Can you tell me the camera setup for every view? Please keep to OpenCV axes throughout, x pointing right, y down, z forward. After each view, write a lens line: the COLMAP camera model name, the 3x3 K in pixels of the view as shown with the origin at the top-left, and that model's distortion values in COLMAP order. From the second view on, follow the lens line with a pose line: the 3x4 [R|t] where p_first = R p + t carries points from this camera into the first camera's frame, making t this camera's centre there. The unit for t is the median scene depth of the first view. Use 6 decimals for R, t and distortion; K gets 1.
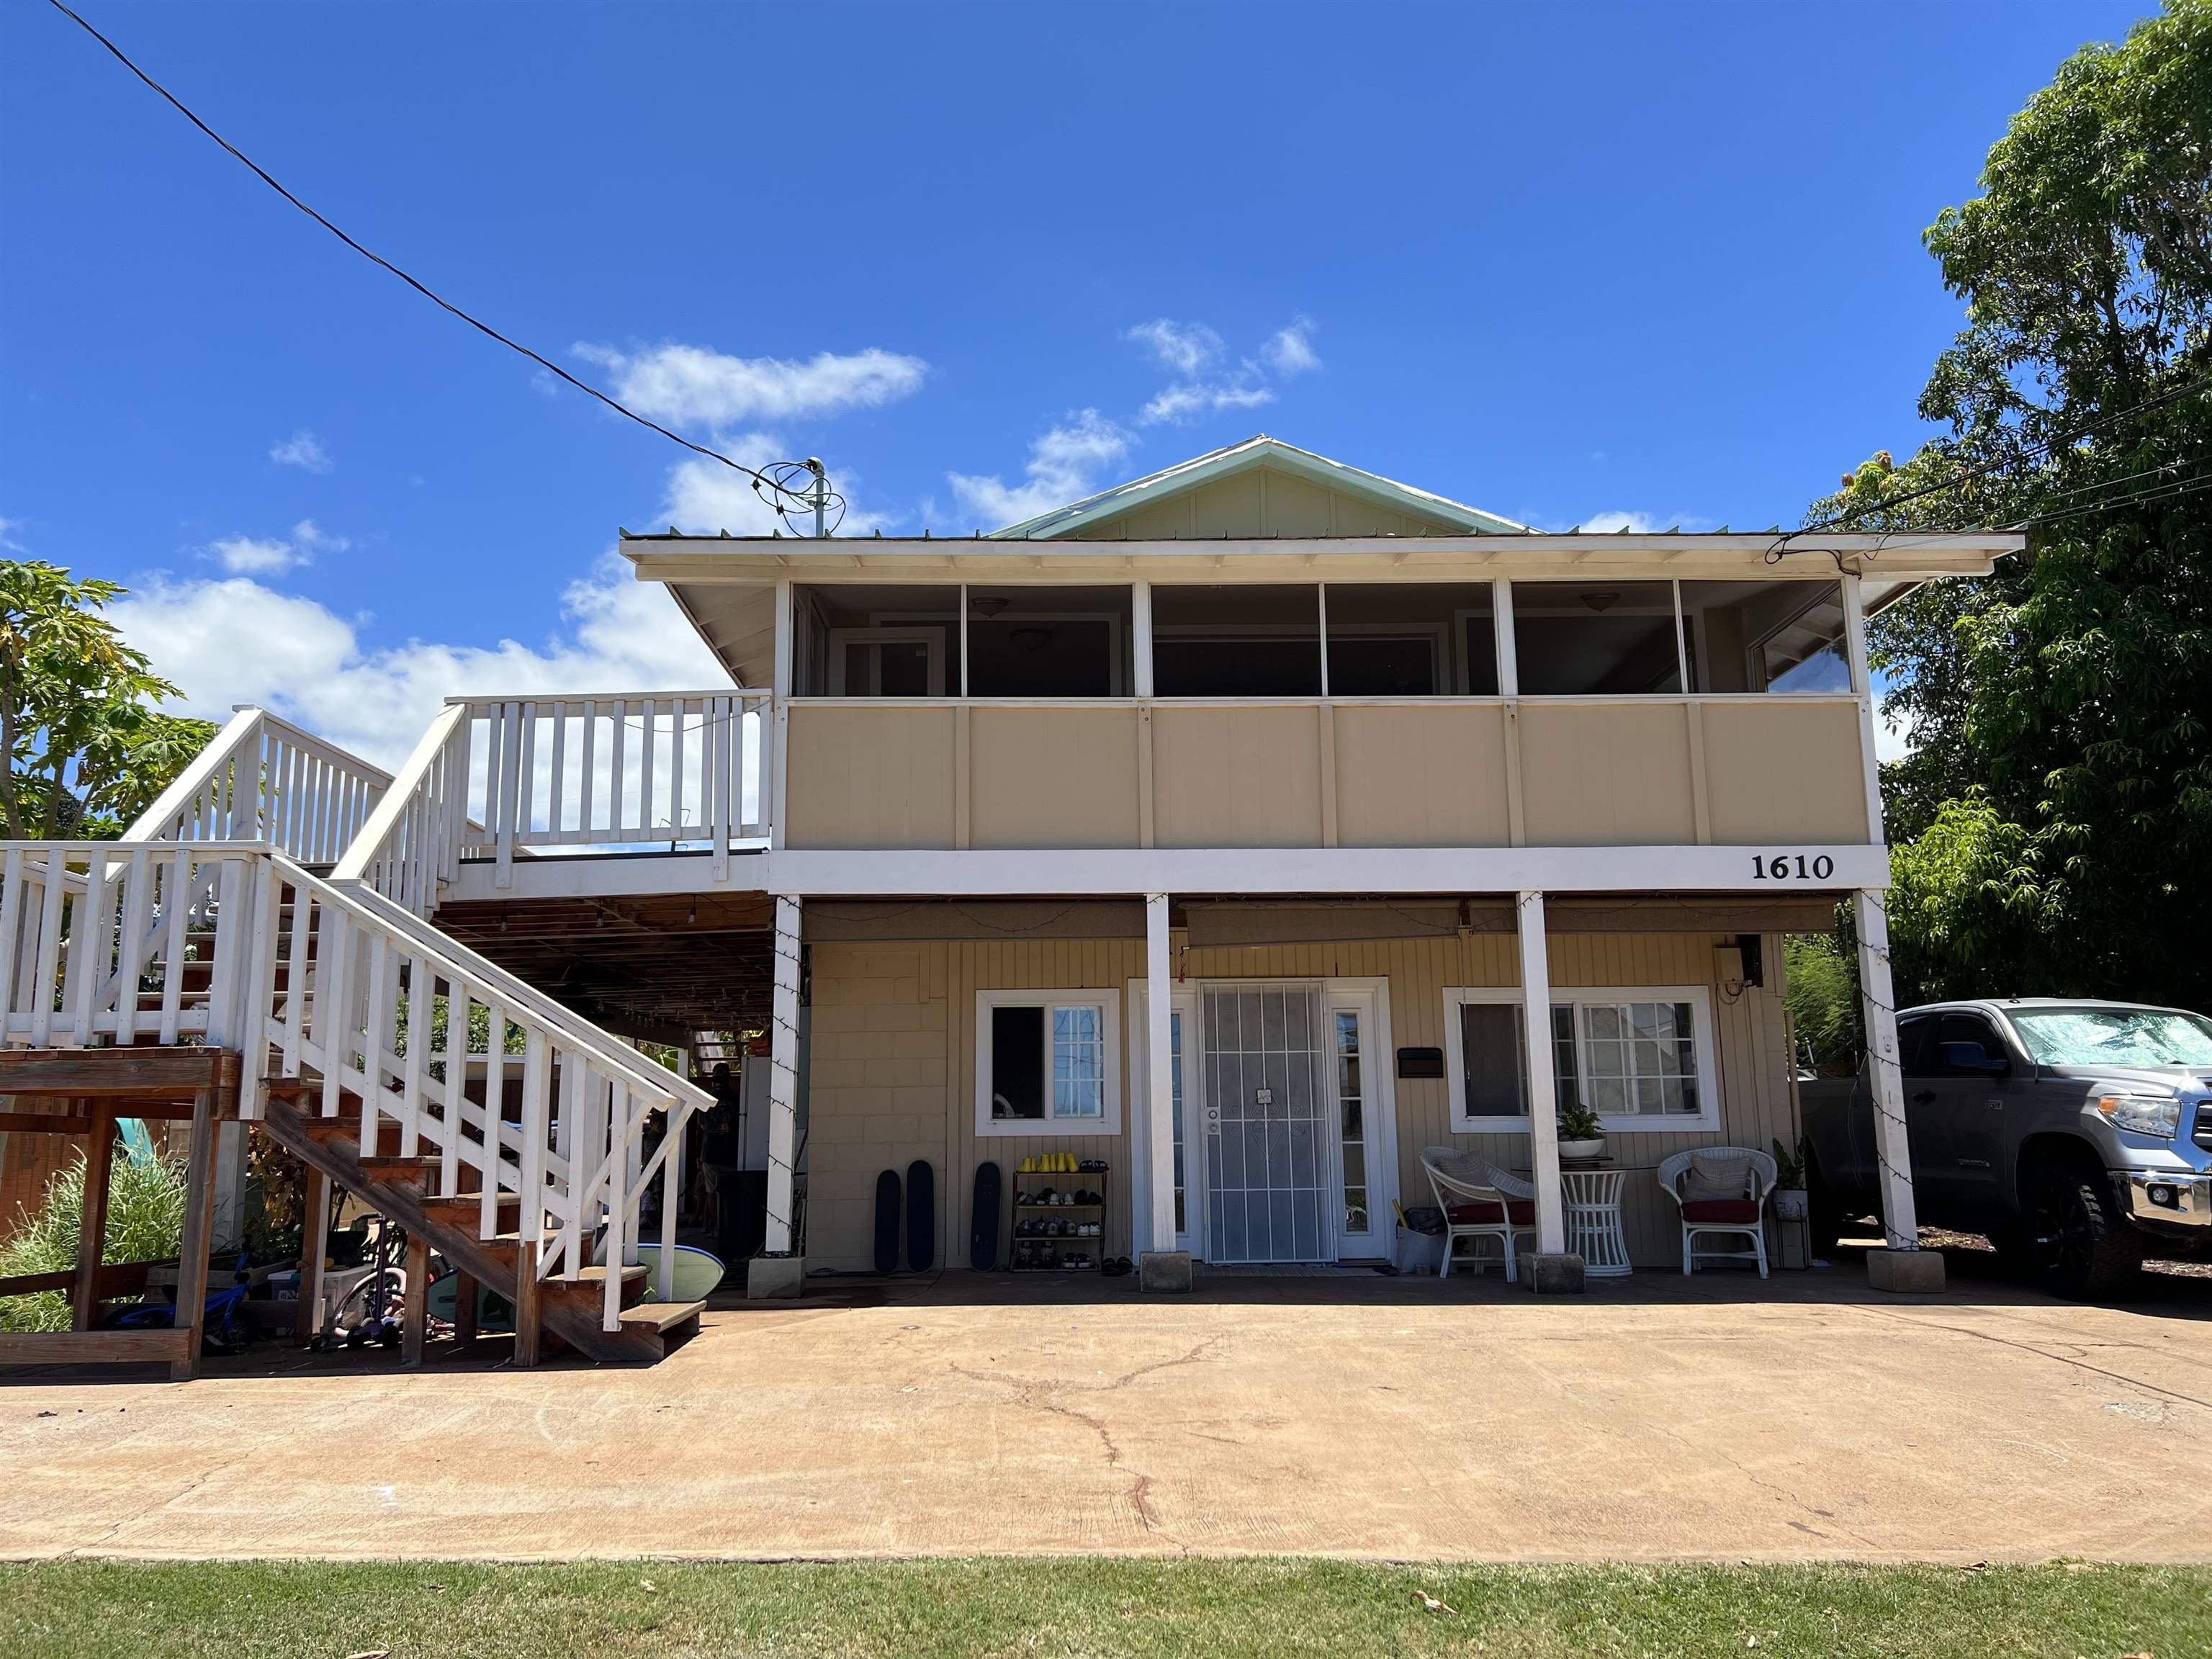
lens RADIAL K [[1660.8, 0, 1106.1], [0, 1660.8, 829.8], [0, 0, 1]] dist [0.029100, -0.025037]
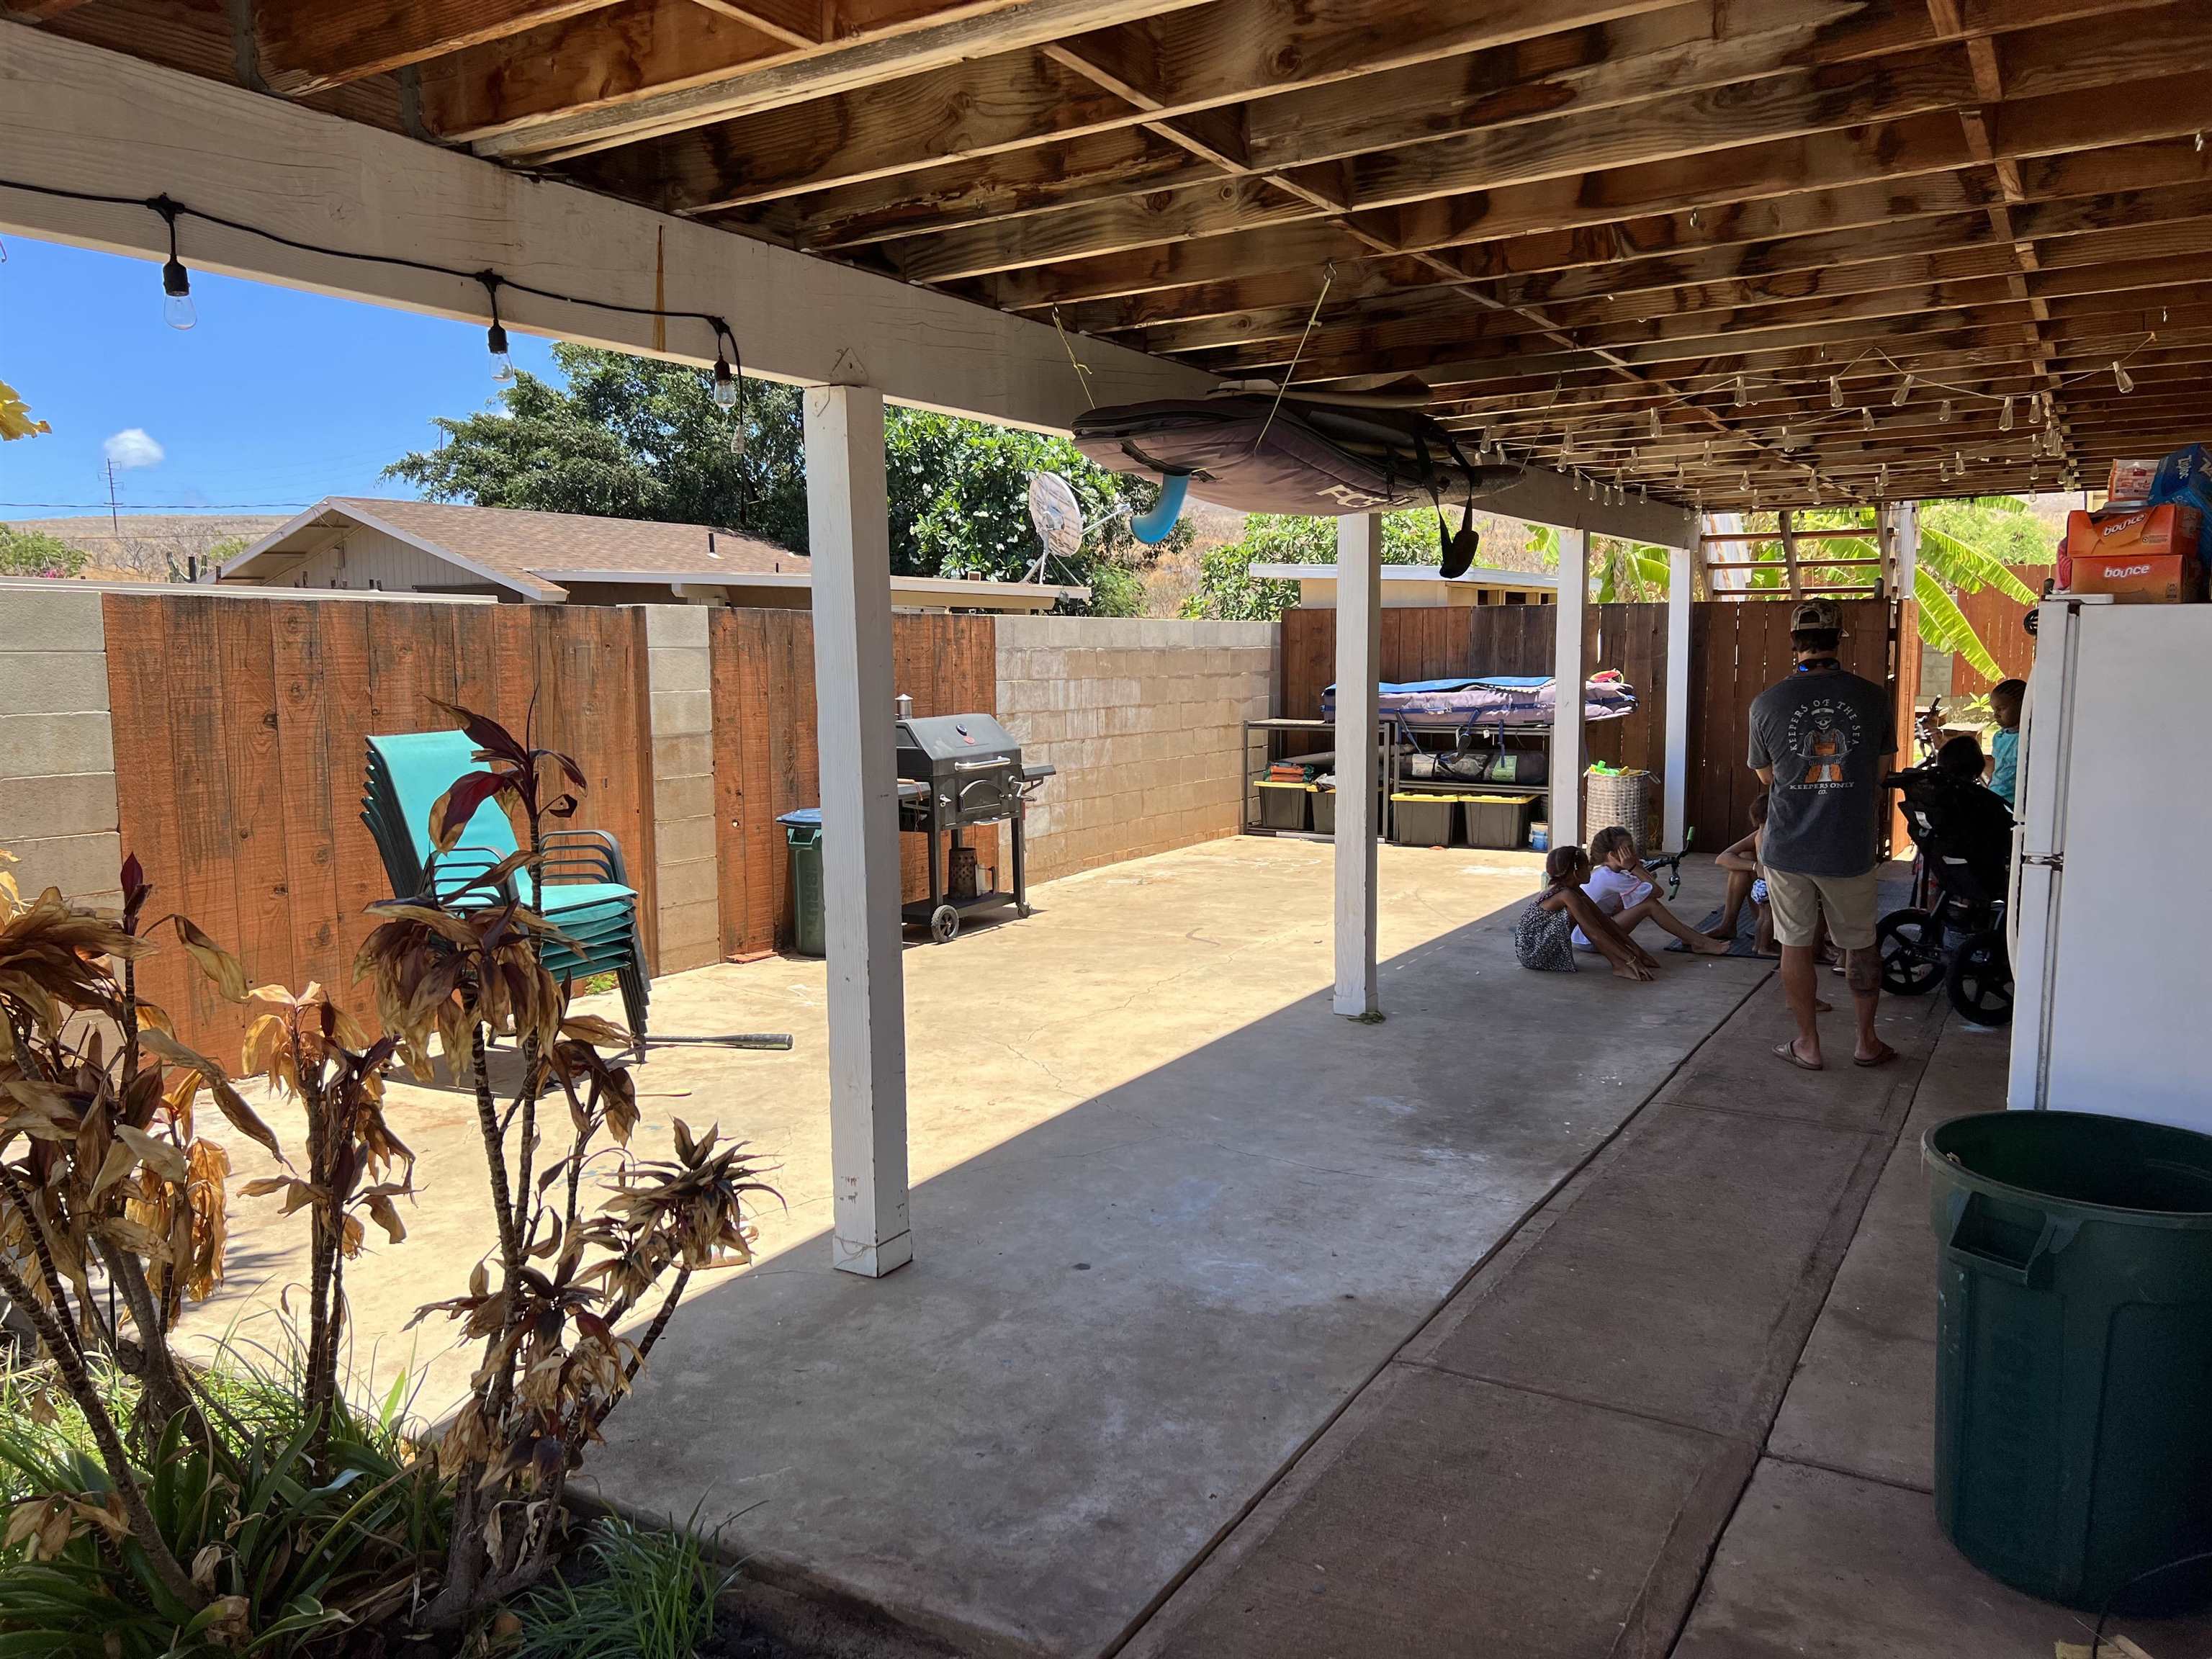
lens RADIAL K [[1660.8, 0, 1108.5], [0, 1660.8, 829.2], [0, 0, 1]] dist [0.029100, -0.025037]
pose [[0.848672, 0.072551, -0.523919, -0.141960], [0.086806, 0.958011, 0.273277, 0.064910], [0.521747, -0.277402, 0.806739, 0.517632]]
